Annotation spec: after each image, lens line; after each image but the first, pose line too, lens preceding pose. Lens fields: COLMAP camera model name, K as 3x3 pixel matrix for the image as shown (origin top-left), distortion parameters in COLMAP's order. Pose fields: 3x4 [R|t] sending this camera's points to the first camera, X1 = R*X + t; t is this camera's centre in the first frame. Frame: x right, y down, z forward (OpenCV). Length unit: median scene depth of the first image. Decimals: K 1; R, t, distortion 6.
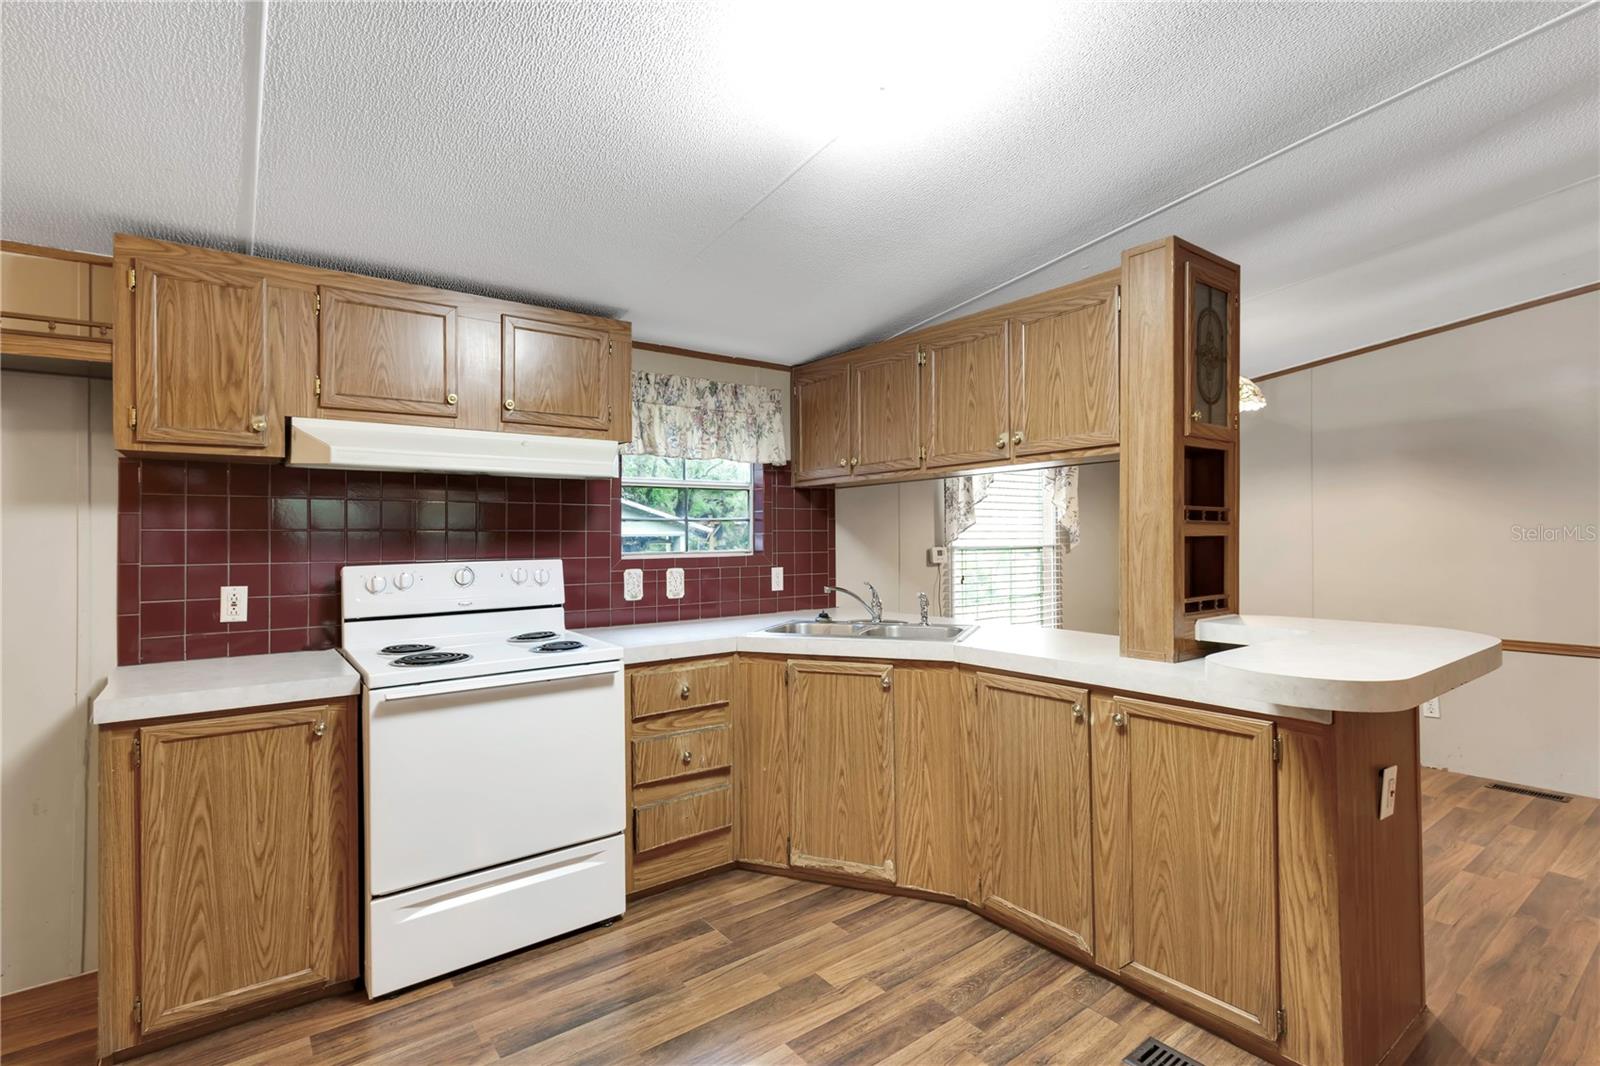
lens RADIAL K [[745.4, 0, 800.0], [0, 745.4, 533.0], [0, 0, 1]] dist [-0.001756, -0.000142]
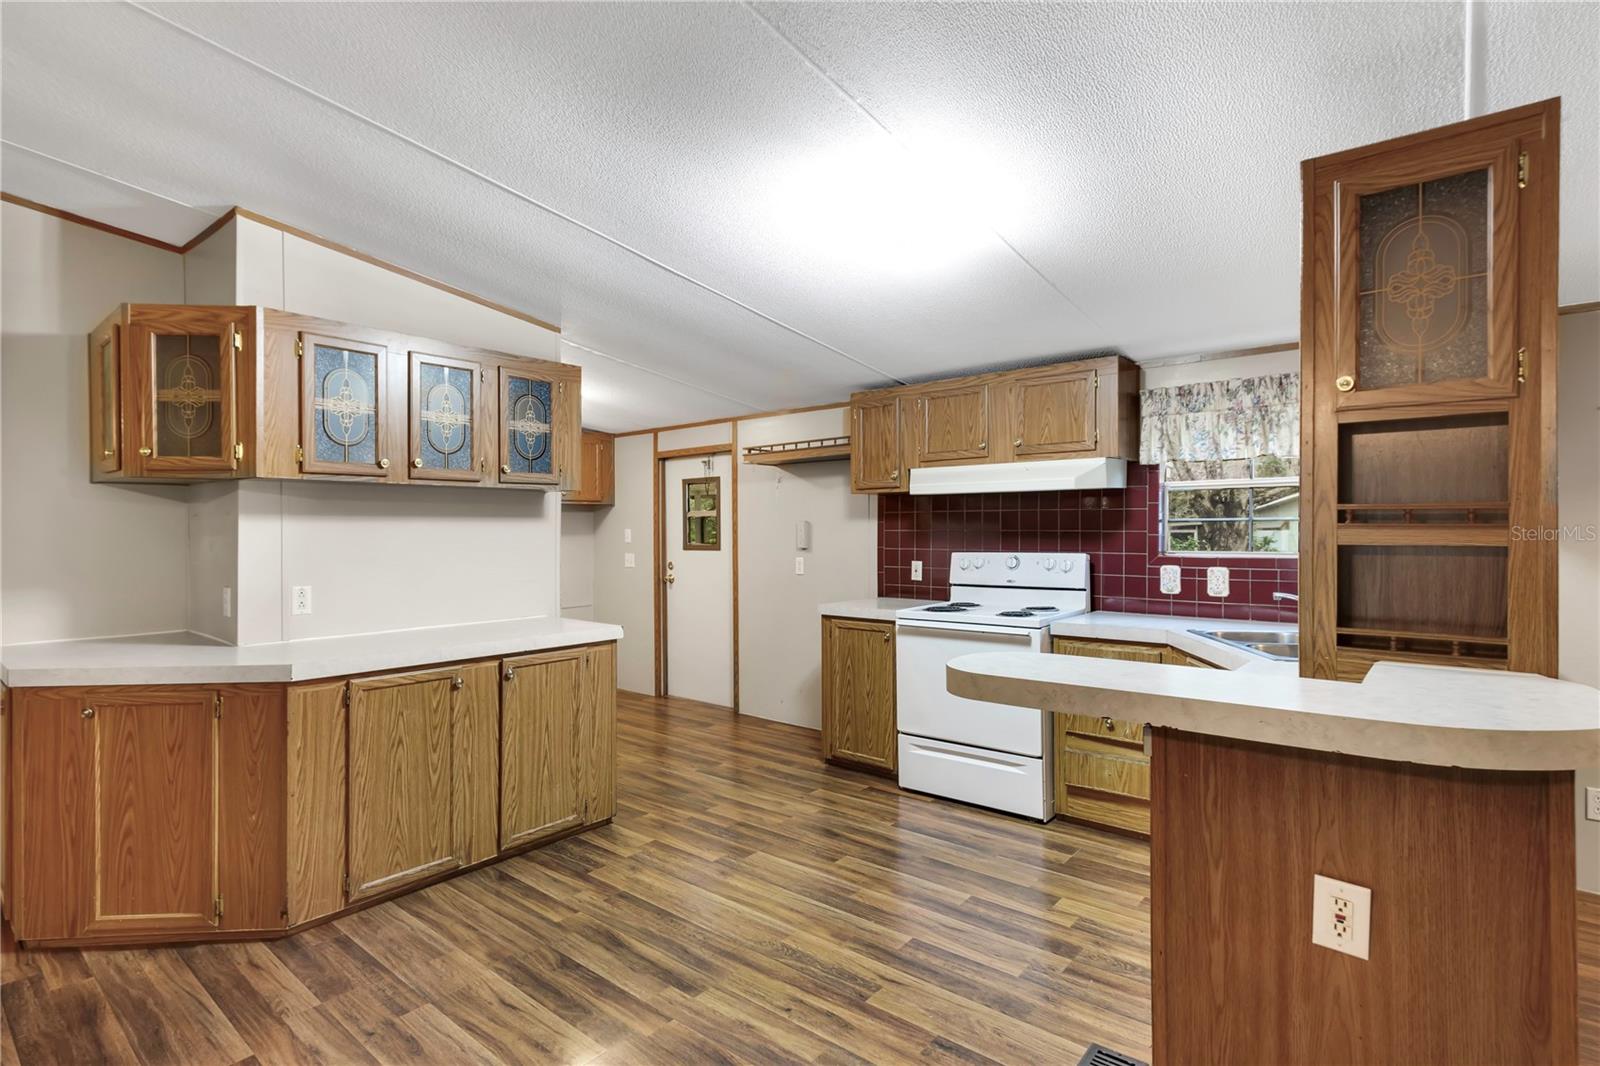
lens RADIAL K [[793.8, 0, 800.0], [0, 793.8, 533.0], [0, 0, 1]] dist [0.002192, 0.000329]
pose [[0.236161, 0.007572, -0.971684, 1.033153], [0.001967, 0.999964, 0.008270, -0.013876], [0.971712, -0.003865, 0.236137, 0.246066]]
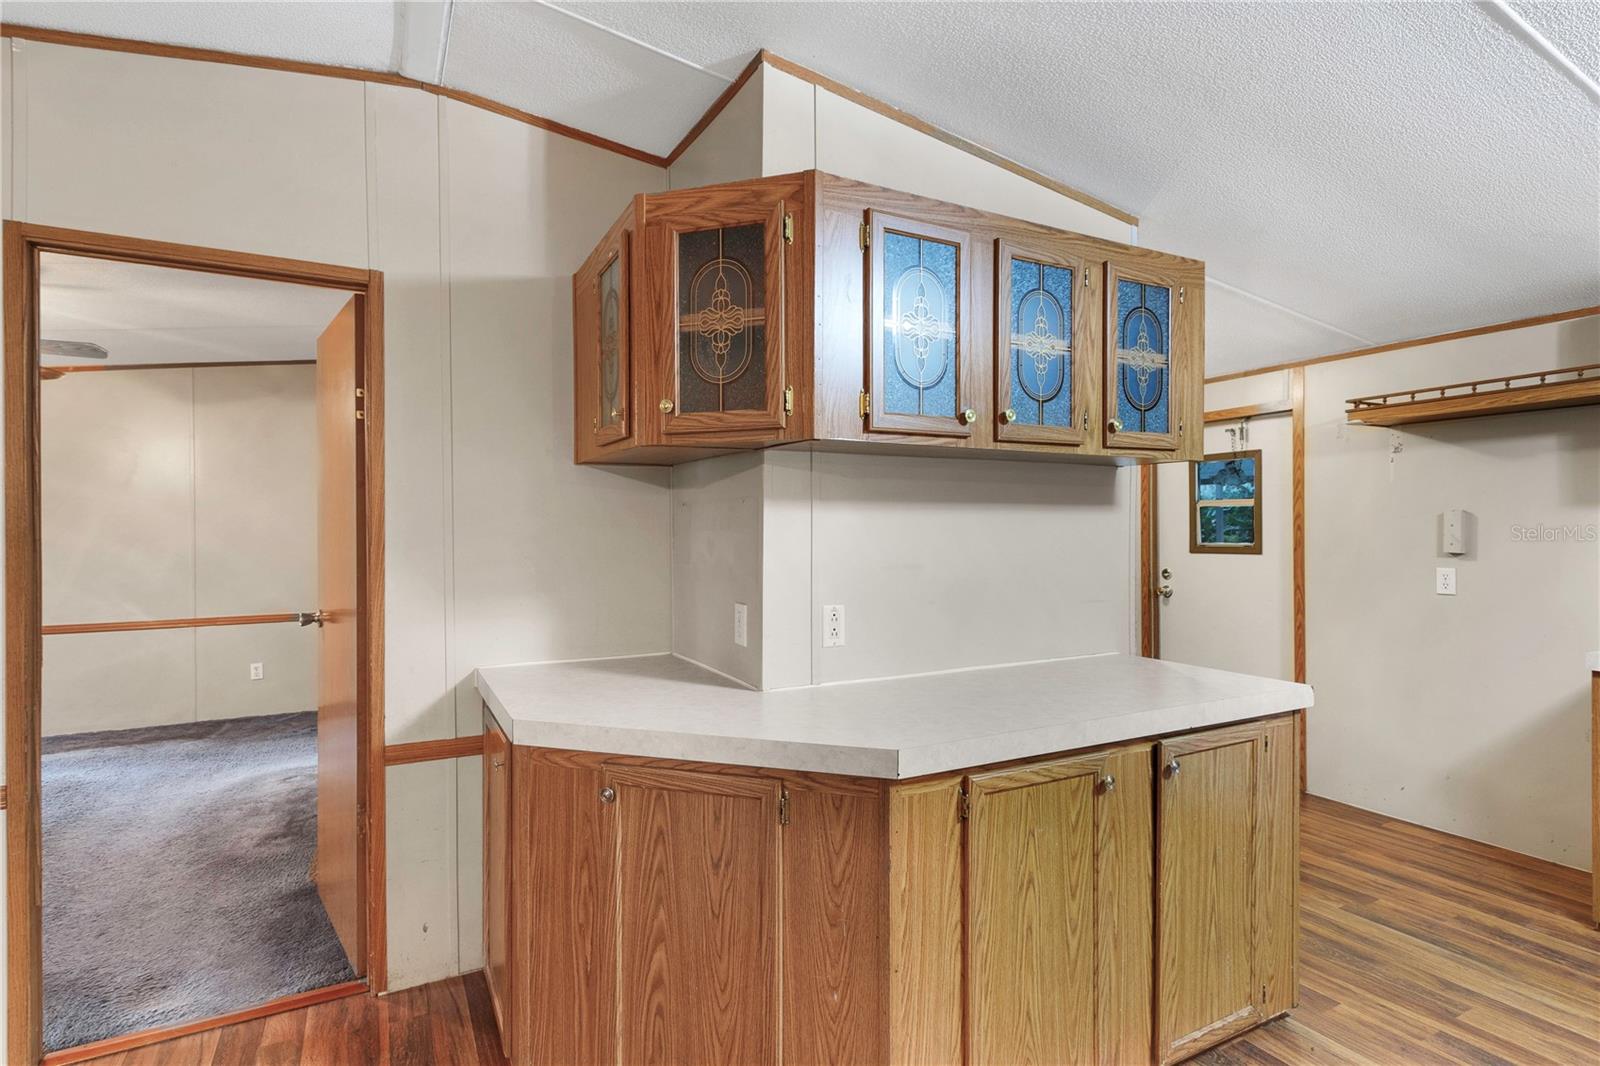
lens RADIAL K [[793.8, 0, 800.0], [0, 793.8, 533.0], [0, 0, 1]] dist [0.002192, 0.000329]
pose [[-0.130397, 0.009335, -0.991418, 0.497604], [0.003070, 0.999955, 0.009012, -0.006645], [0.991457, -0.001869, -0.130420, -0.136231]]
